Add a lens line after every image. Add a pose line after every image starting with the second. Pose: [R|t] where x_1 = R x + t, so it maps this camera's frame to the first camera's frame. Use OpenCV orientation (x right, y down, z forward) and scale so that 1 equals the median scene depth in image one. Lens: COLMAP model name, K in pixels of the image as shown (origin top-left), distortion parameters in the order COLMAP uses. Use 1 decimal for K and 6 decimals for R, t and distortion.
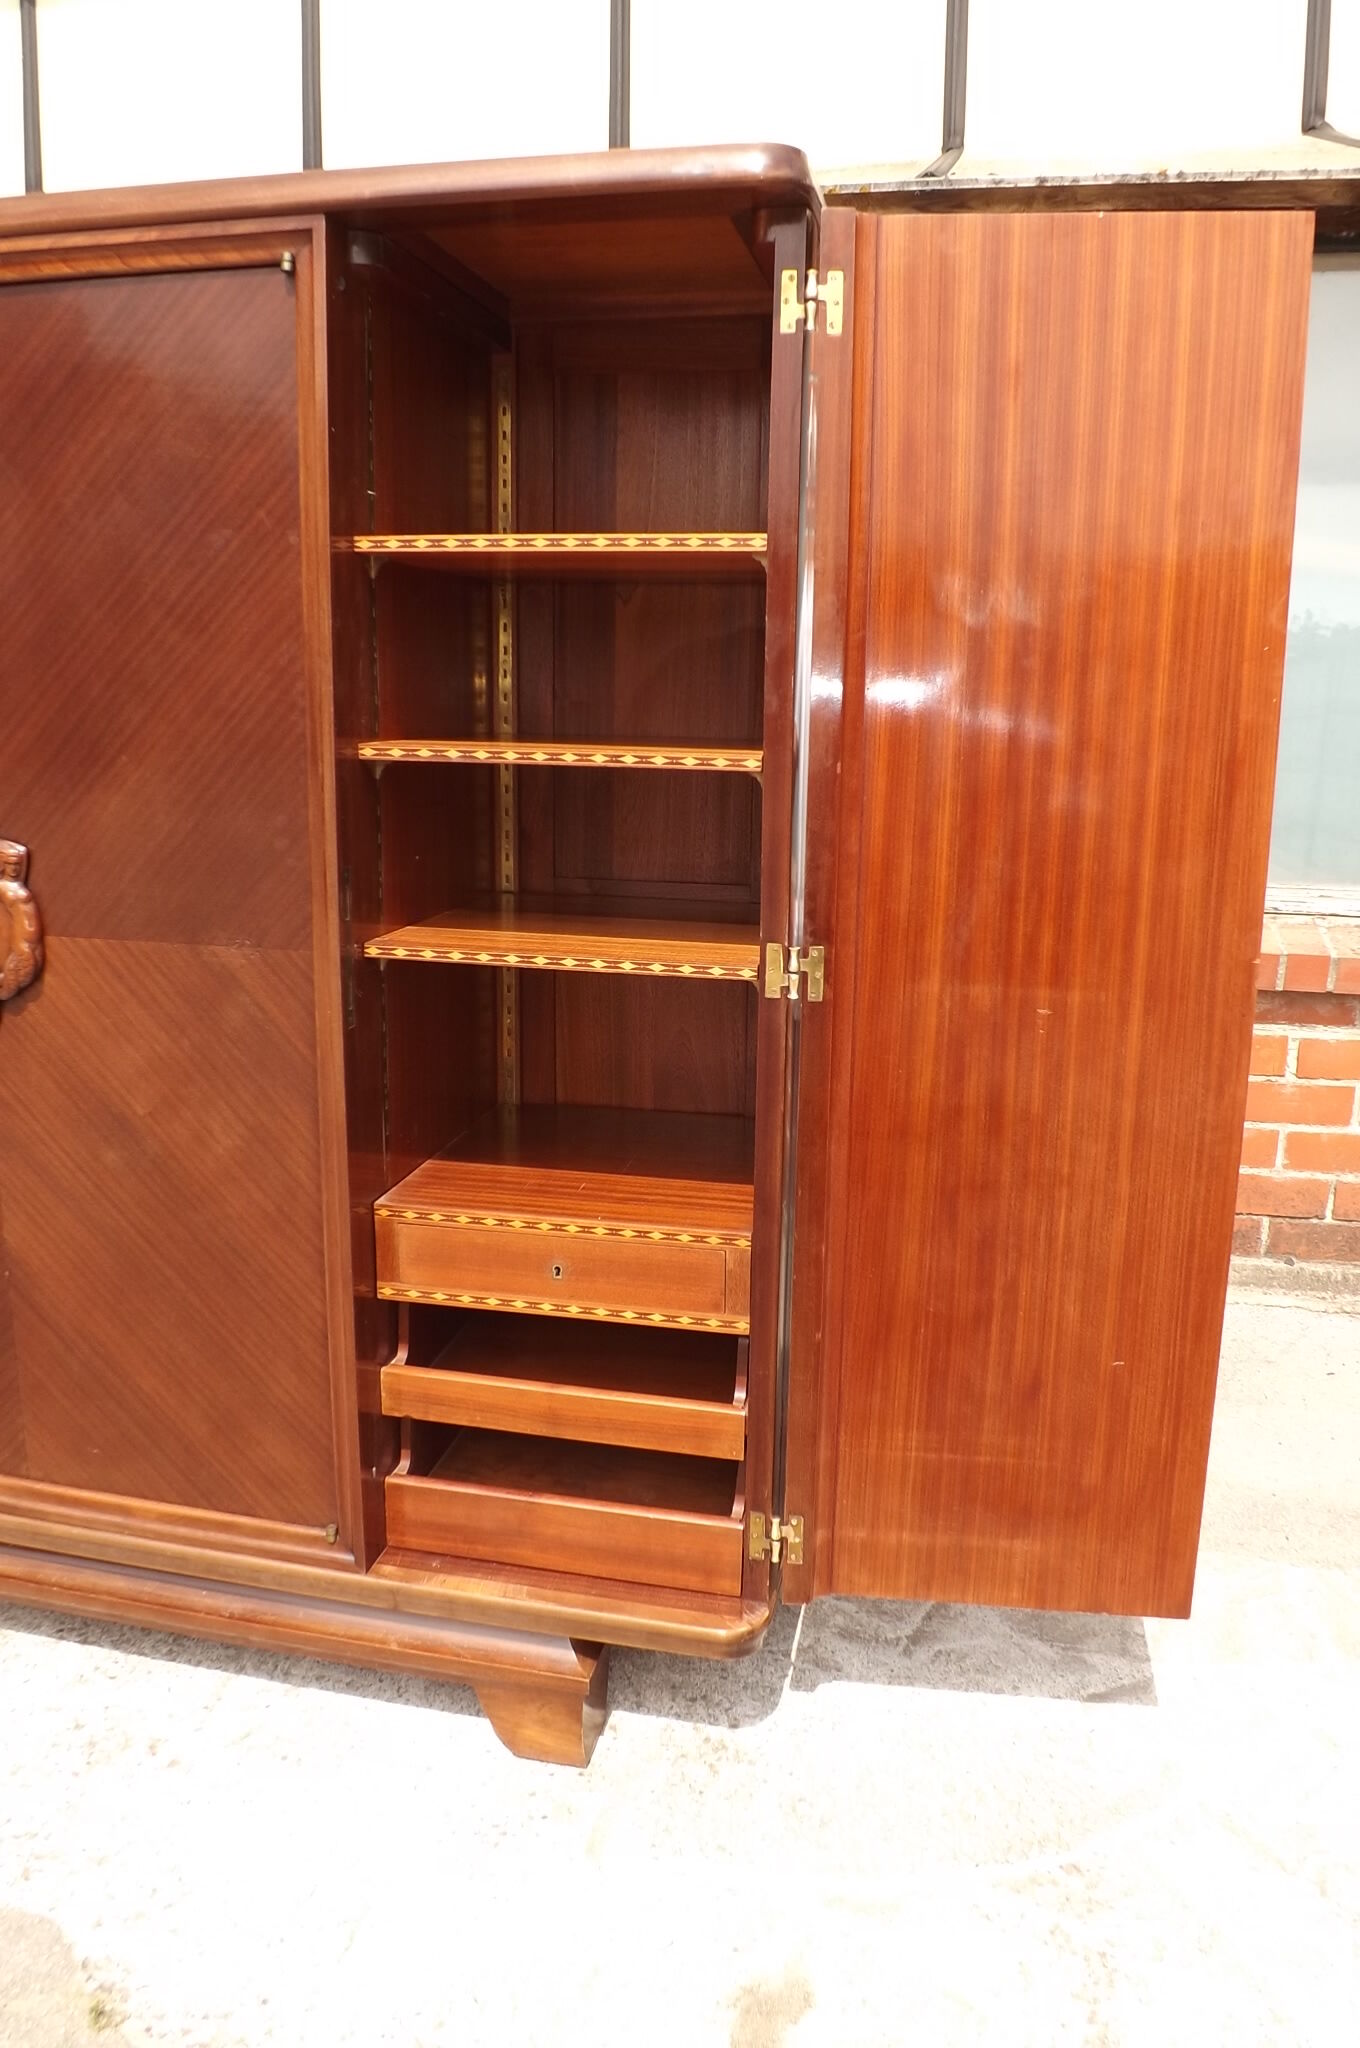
lens RADIAL K [[1456.5, 0, 670.8], [0, 1456.5, 994.7], [0, 0, 1]] dist [-0.059158, 0.003371]
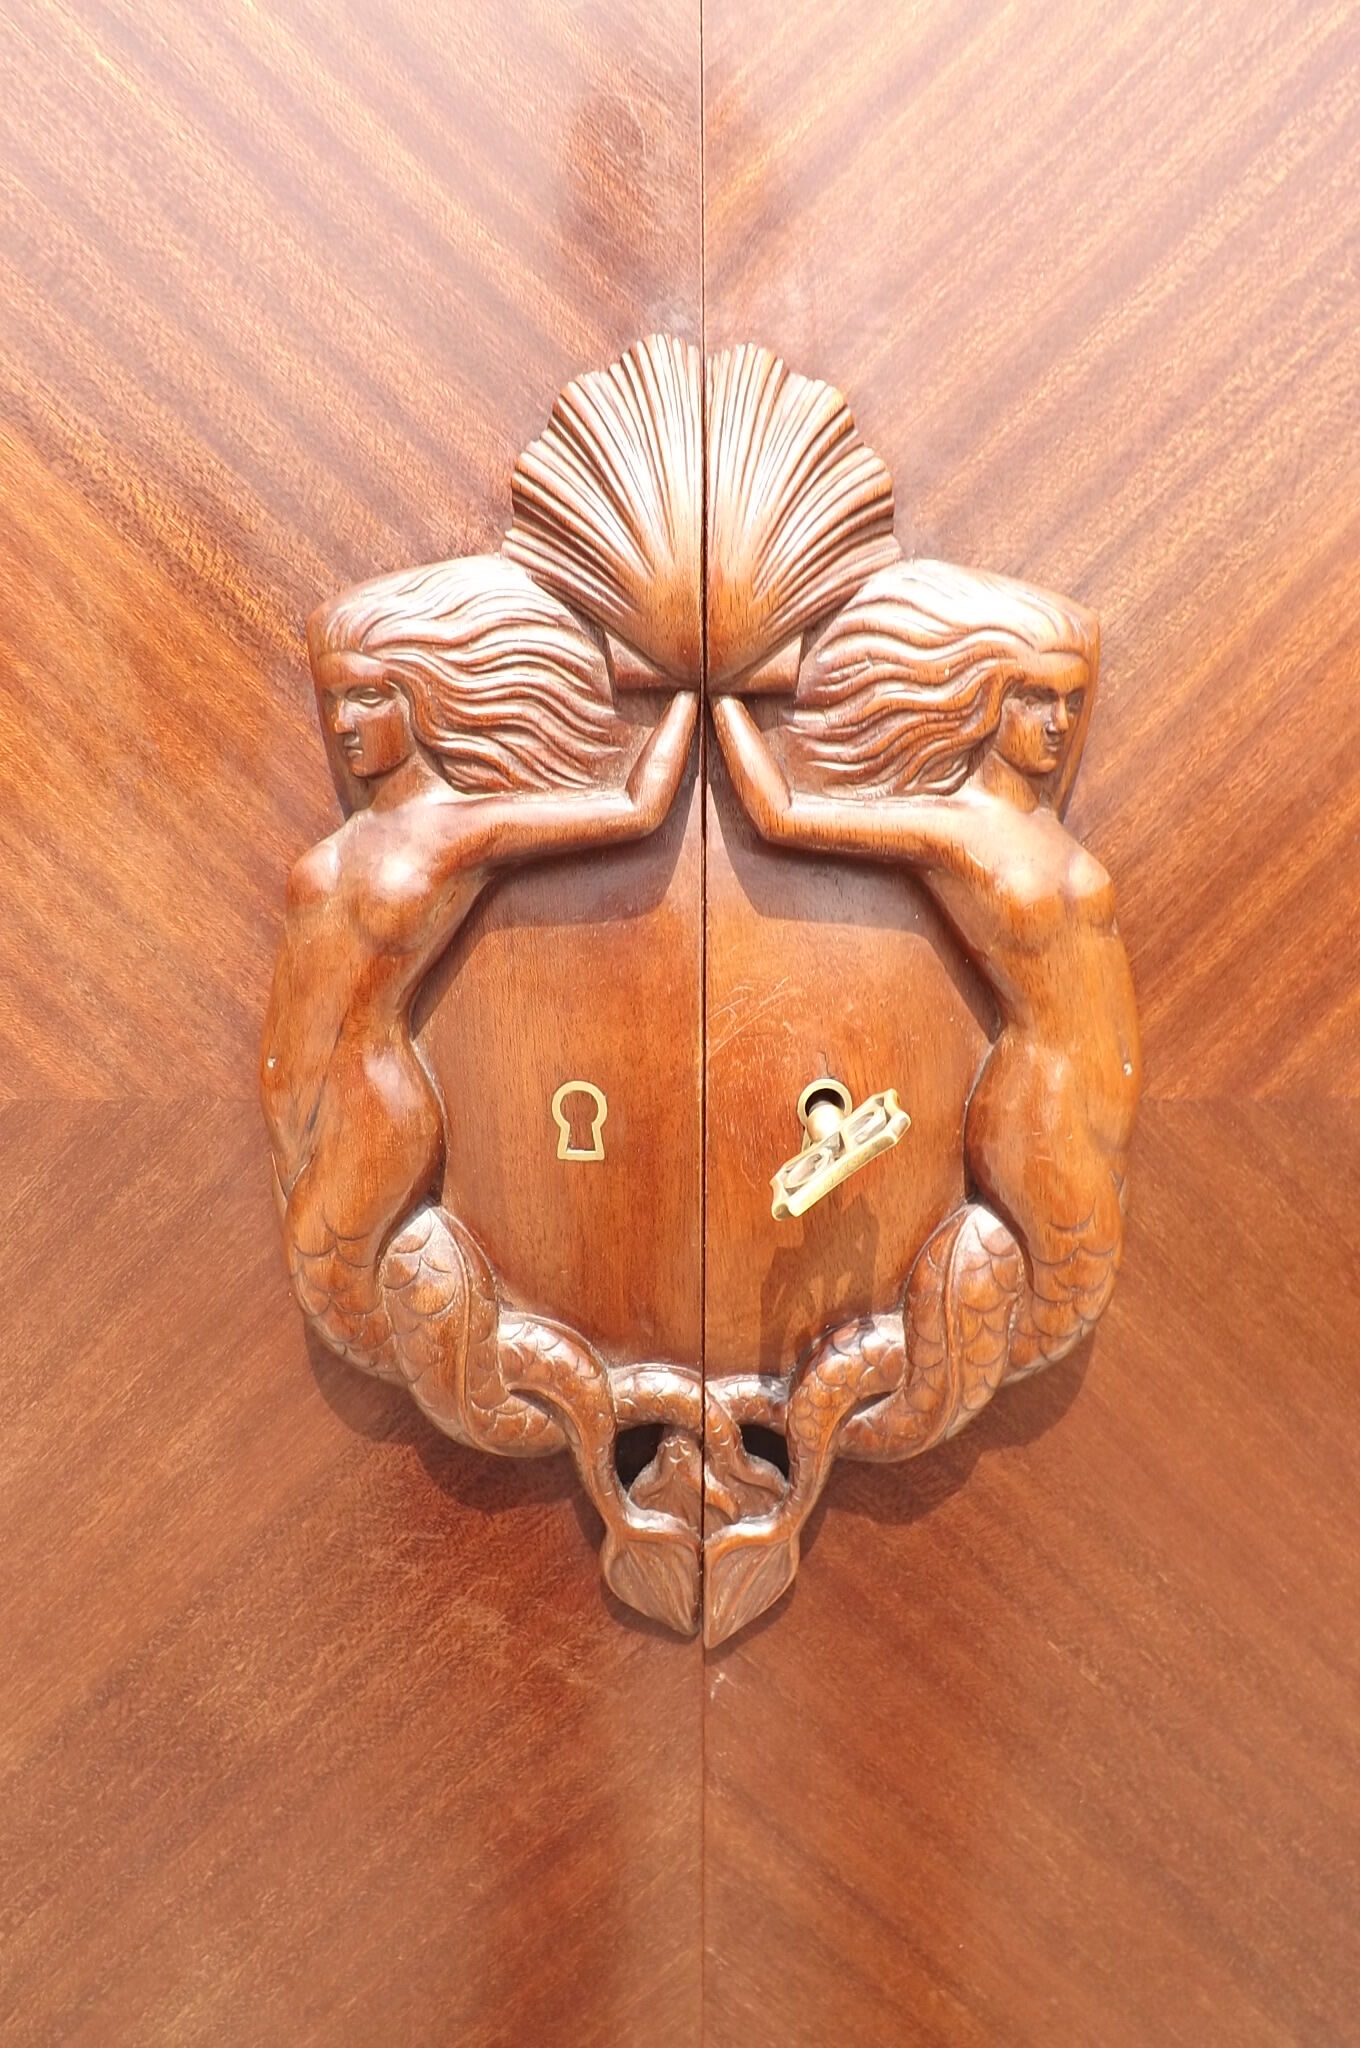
lens RADIAL K [[1456.5, 0, 670.3], [0, 1456.5, 1001.9], [0, 0, 1]] dist [-0.059158, 0.003371]
pose [[0.977914, -0.052481, 0.202312, -0.529894], [0.060054, 0.997699, -0.031473, -0.051334], [-0.200195, 0.042927, 0.978815, 0.827841]]
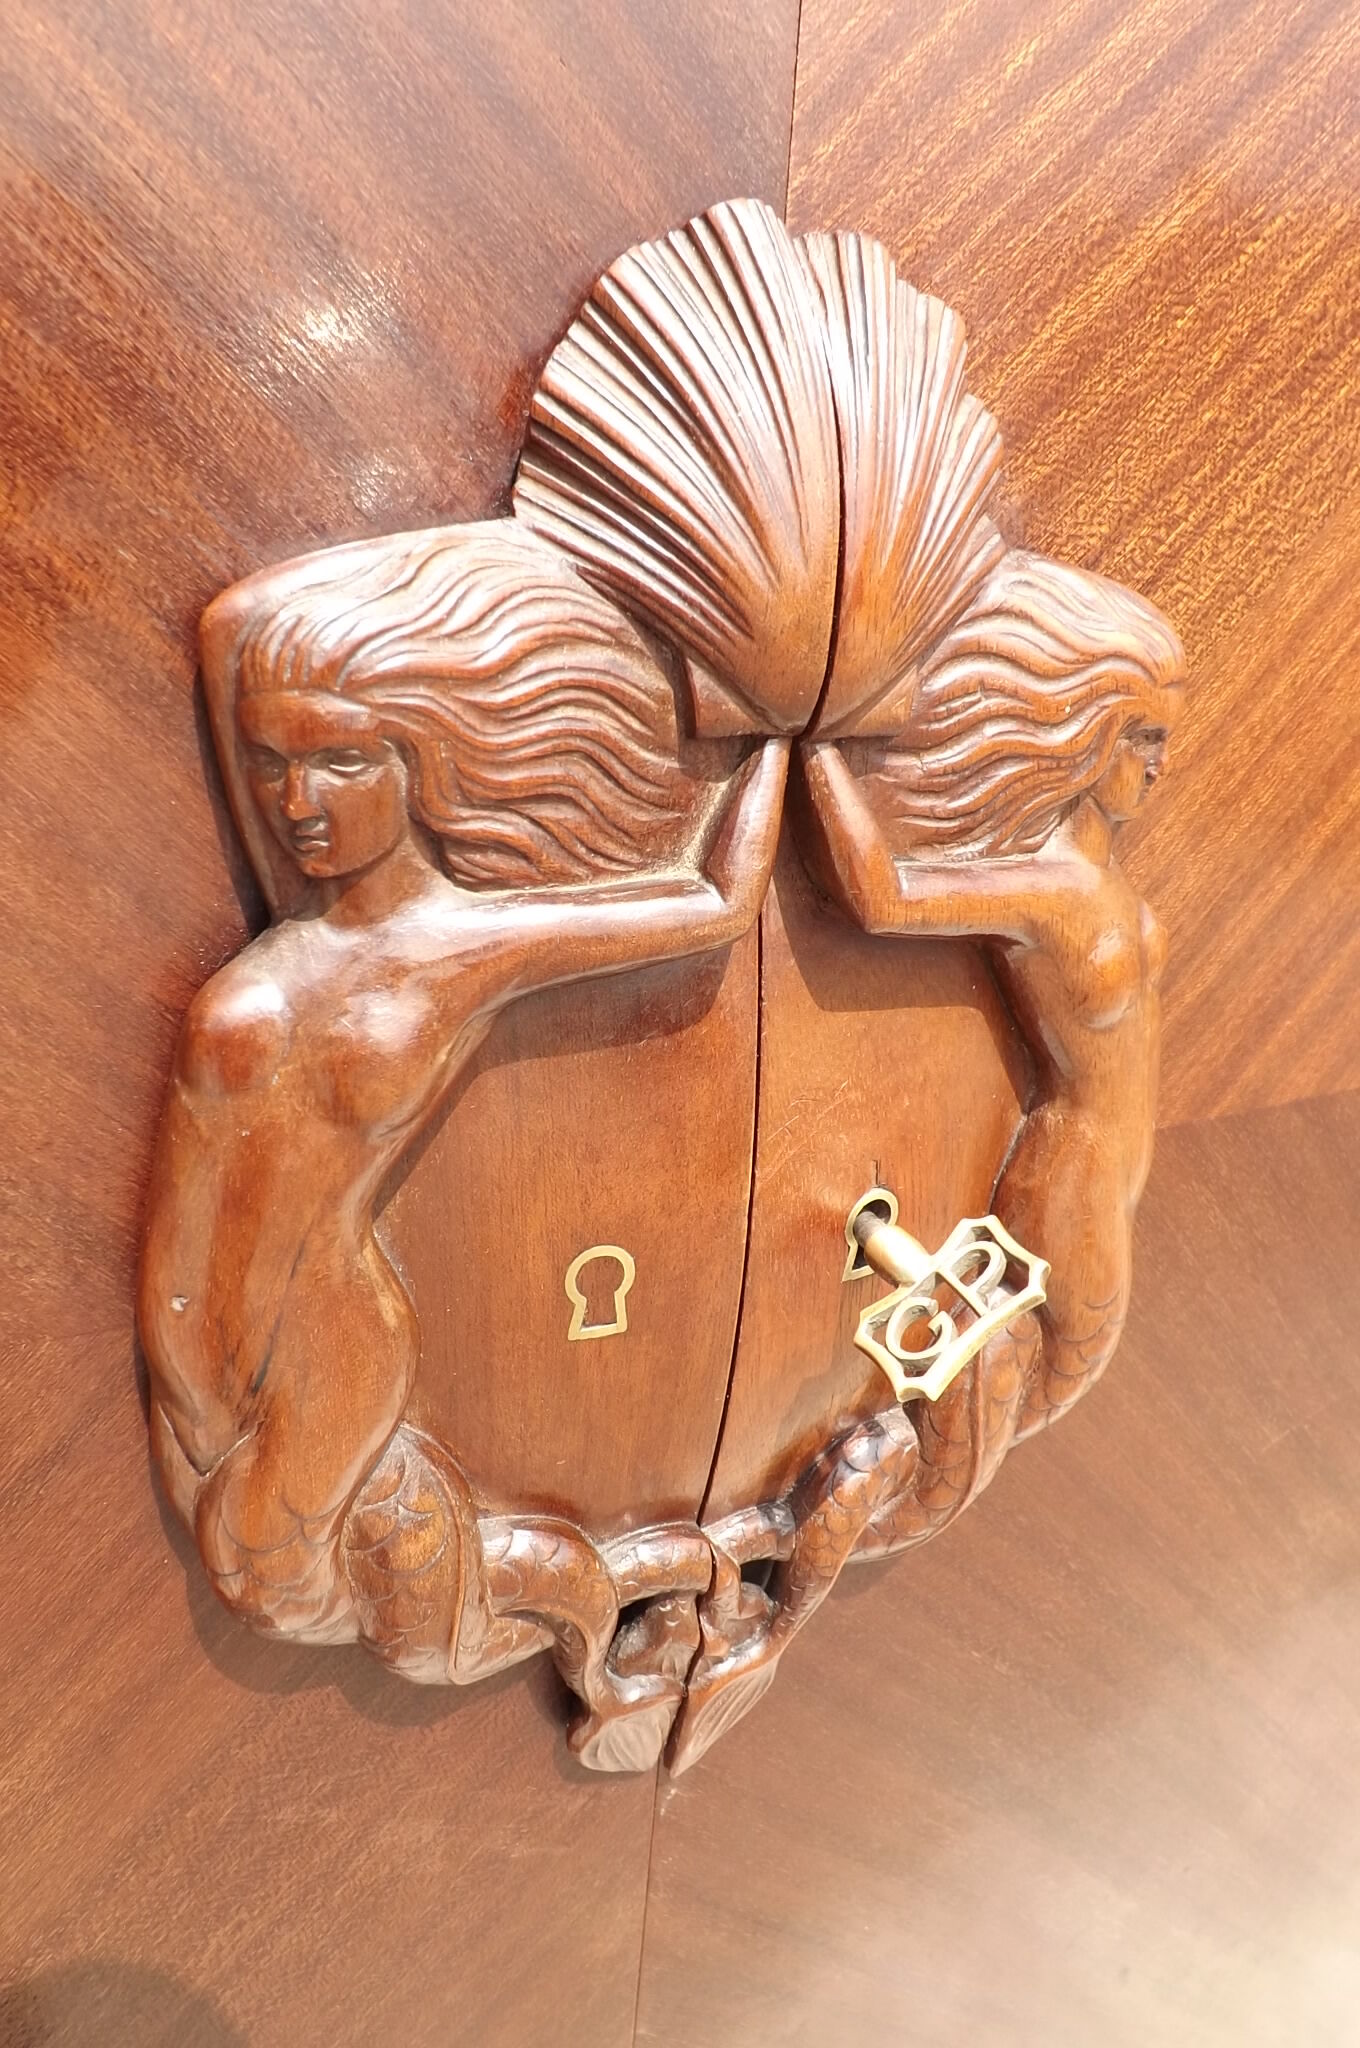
lens RADIAL K [[1456.5, 0, 670.6], [0, 1456.5, 991.3], [0, 0, 1]] dist [-0.059158, 0.003371]
pose [[0.779586, -0.186679, 0.597826, -0.575667], [0.081221, 0.976618, 0.199046, -0.096607], [-0.621006, -0.106617, 0.776521, 0.899590]]
